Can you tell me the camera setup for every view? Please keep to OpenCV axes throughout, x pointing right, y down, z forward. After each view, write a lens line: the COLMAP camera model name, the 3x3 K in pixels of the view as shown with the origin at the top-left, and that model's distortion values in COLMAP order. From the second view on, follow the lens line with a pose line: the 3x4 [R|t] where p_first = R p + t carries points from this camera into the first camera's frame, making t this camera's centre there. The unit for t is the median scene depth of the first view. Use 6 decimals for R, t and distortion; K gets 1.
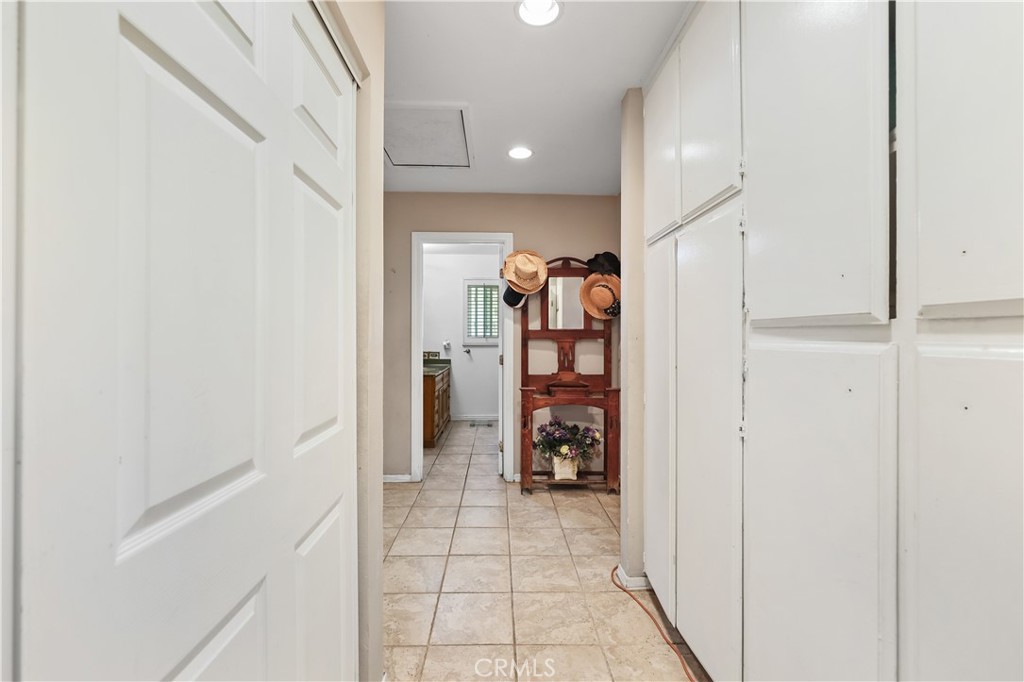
lens RADIAL K [[419.6, 0, 510.0], [0, 419.6, 338.7], [0, 0, 1]] dist [-0.003766, -0.000244]
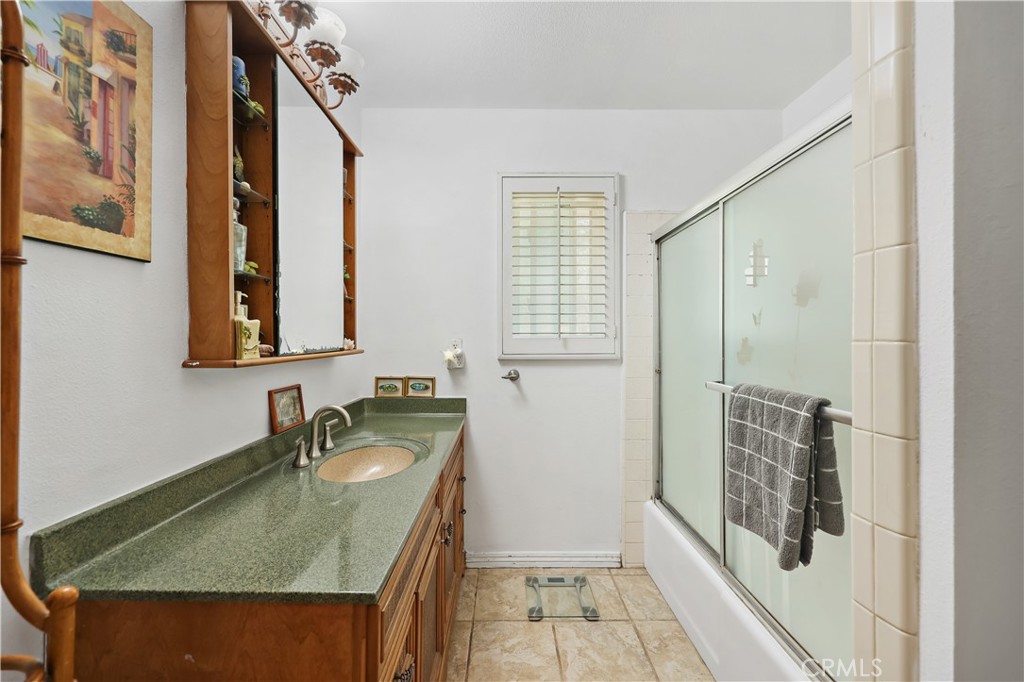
lens RADIAL K [[419.6, 0, 511.4], [0, 419.6, 339.8], [0, 0, 1]] dist [-0.003766, -0.000244]
pose [[0.999371, -0.006300, -0.034908, -0.089380], [0.006222, 0.999978, -0.002332, -0.000427], [0.034922, 0.002113, 0.999388, 0.640840]]
